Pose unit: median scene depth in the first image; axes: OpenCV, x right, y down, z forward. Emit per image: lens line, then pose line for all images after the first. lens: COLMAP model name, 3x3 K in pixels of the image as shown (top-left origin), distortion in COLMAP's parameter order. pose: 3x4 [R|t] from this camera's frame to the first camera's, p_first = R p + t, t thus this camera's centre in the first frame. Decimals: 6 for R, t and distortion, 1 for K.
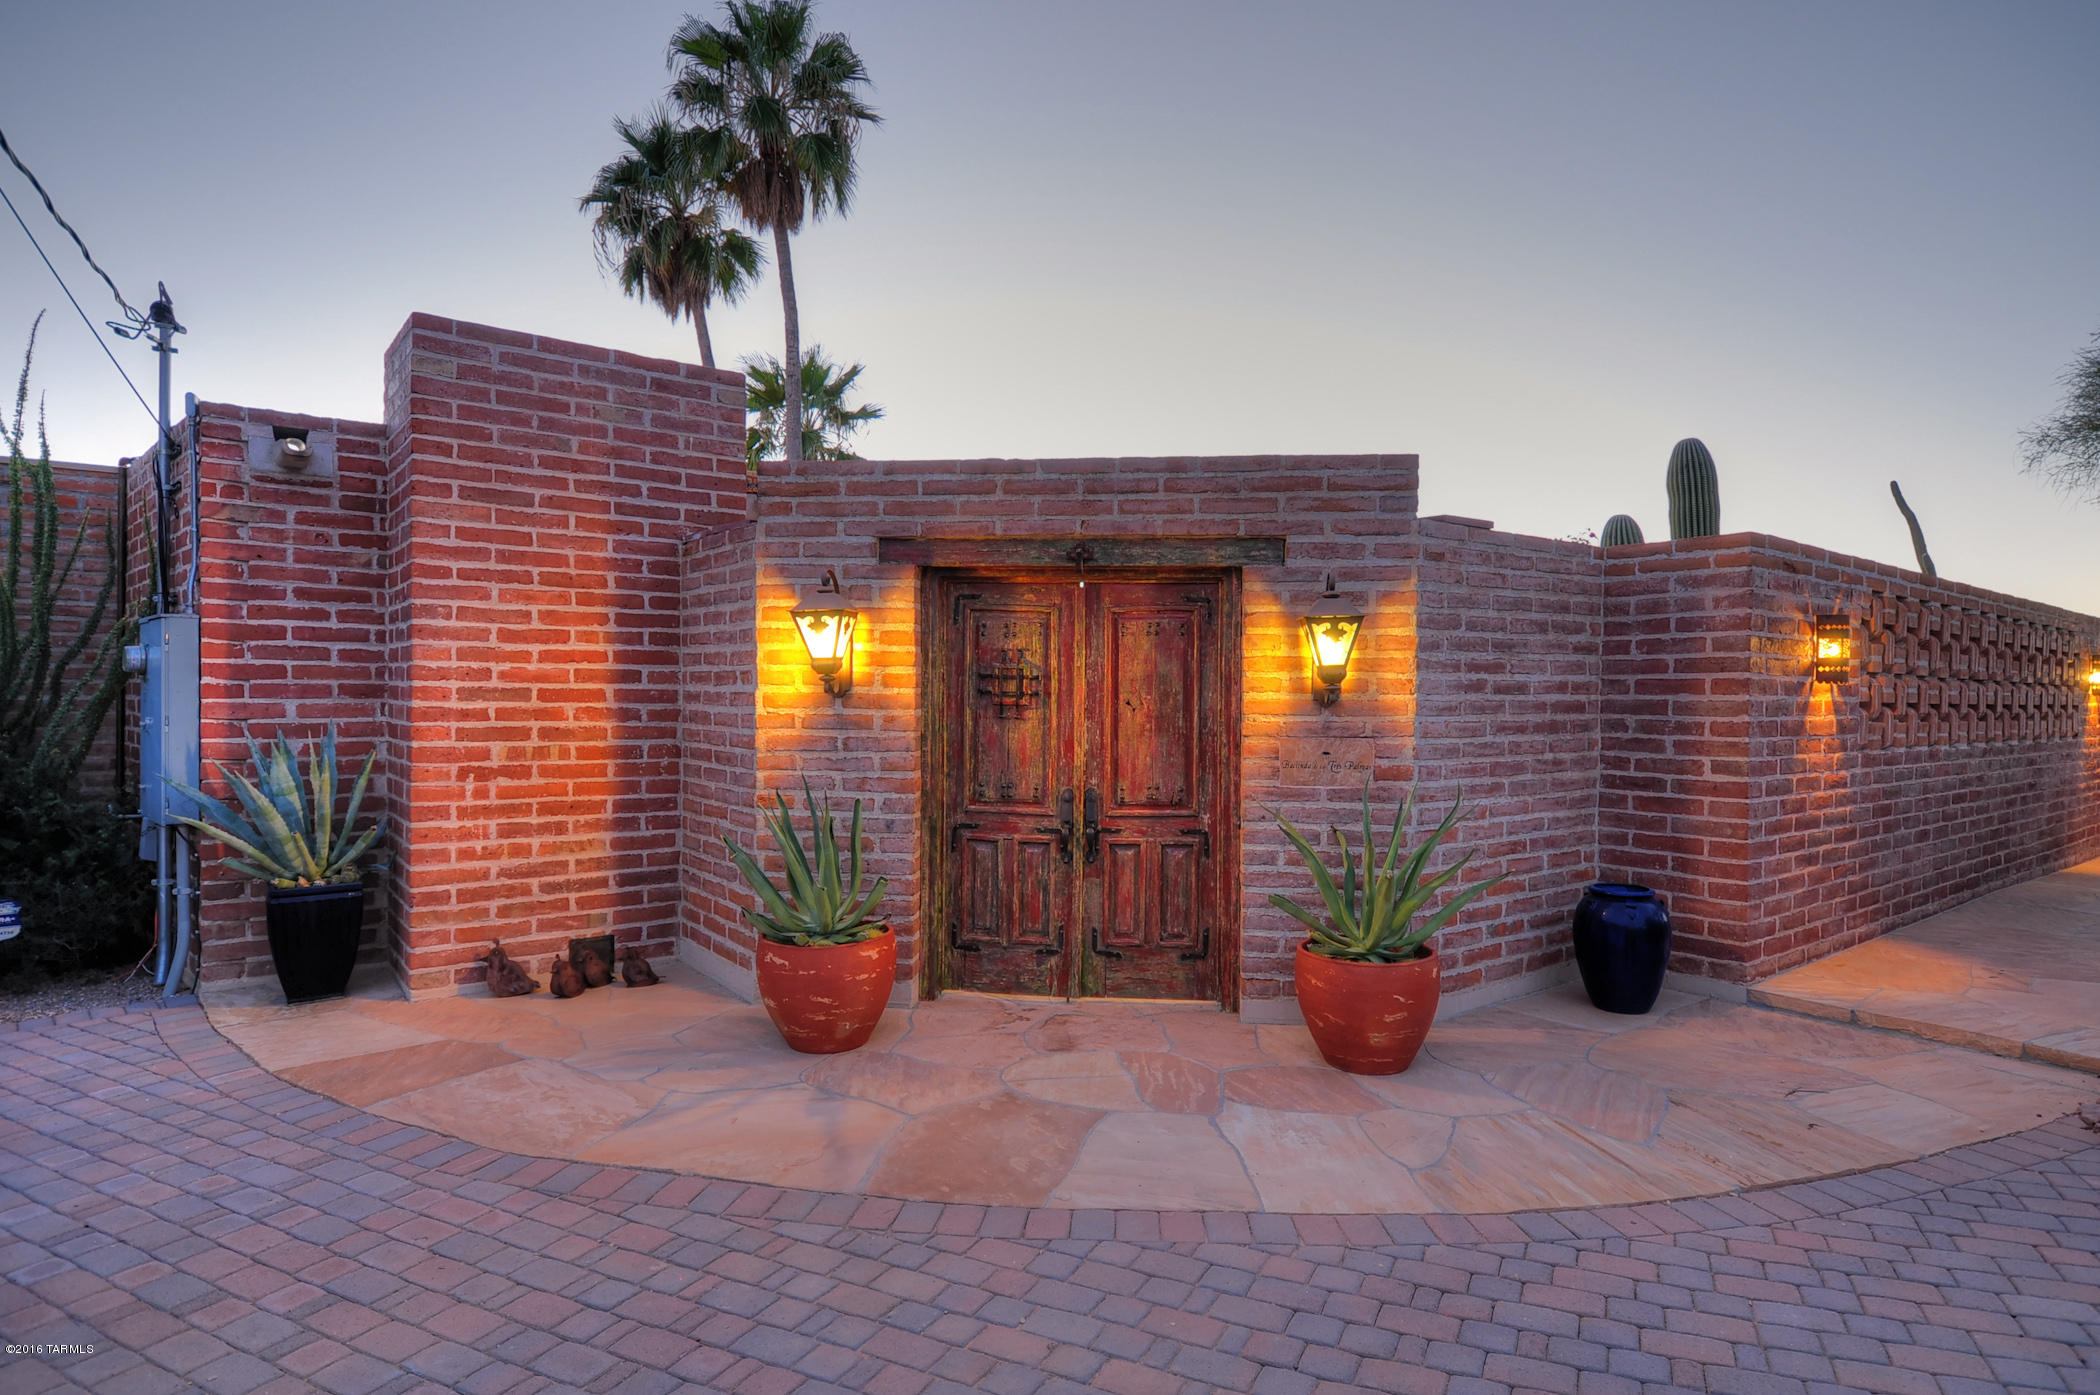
lens RADIAL K [[1115.8, 0, 1049.4], [0, 1115.8, 694.8], [0, 0, 1]] dist [0.016125, -0.002121]
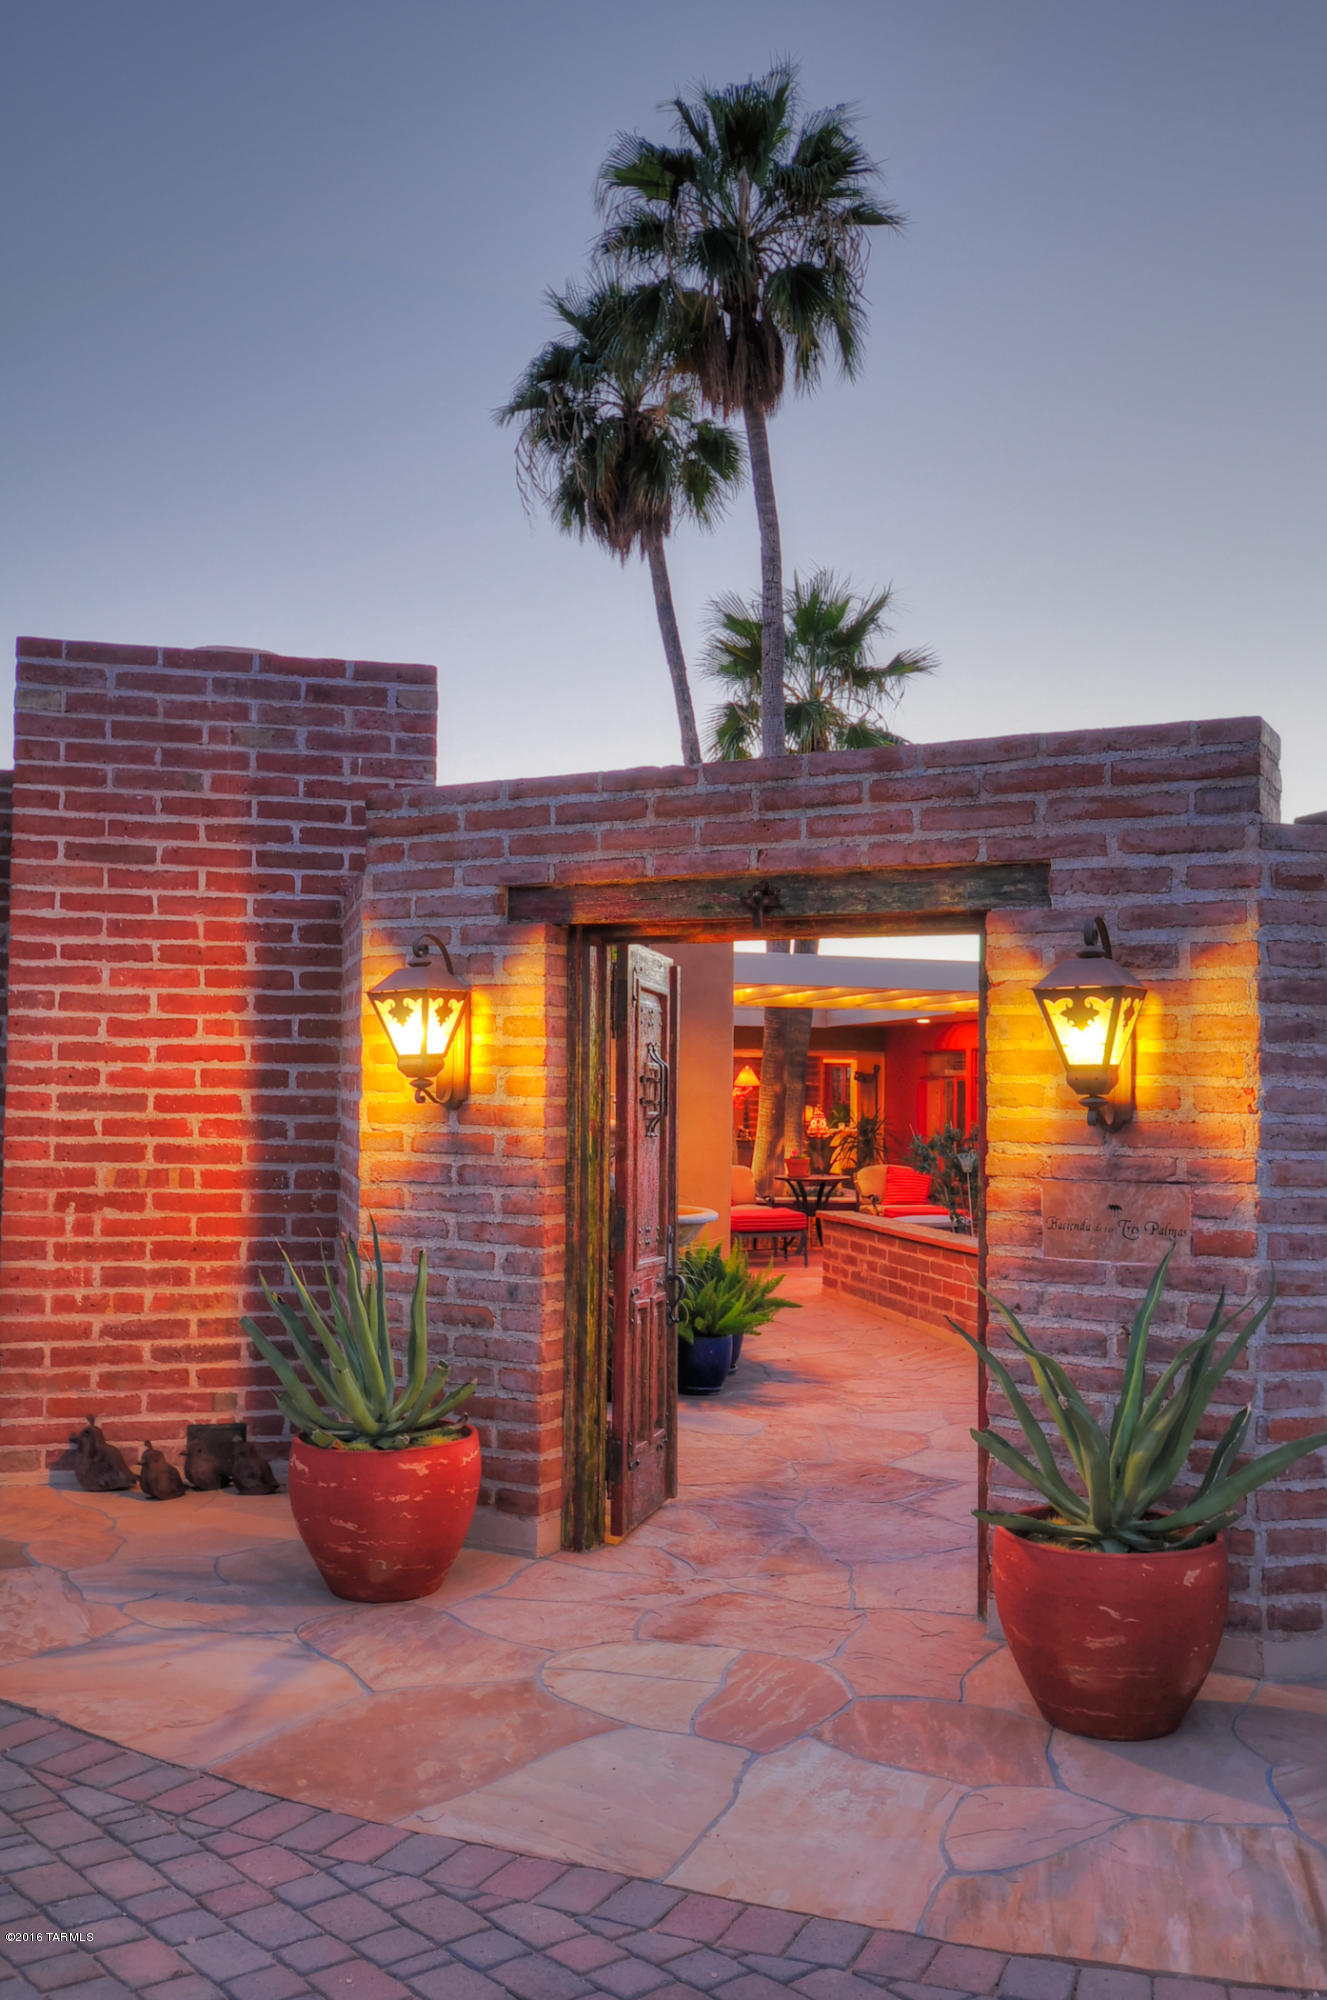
lens RADIAL K [[1806.5, 0, 663.1], [0, 1806.5, 999.6], [0, 0, 1]] dist [0.034803, 0.000971]
pose [[0.918164, -0.015995, -0.395877, 0.400387], [-0.005558, 0.998566, -0.053237, -0.007243], [0.396161, 0.051080, 0.916759, -0.020852]]
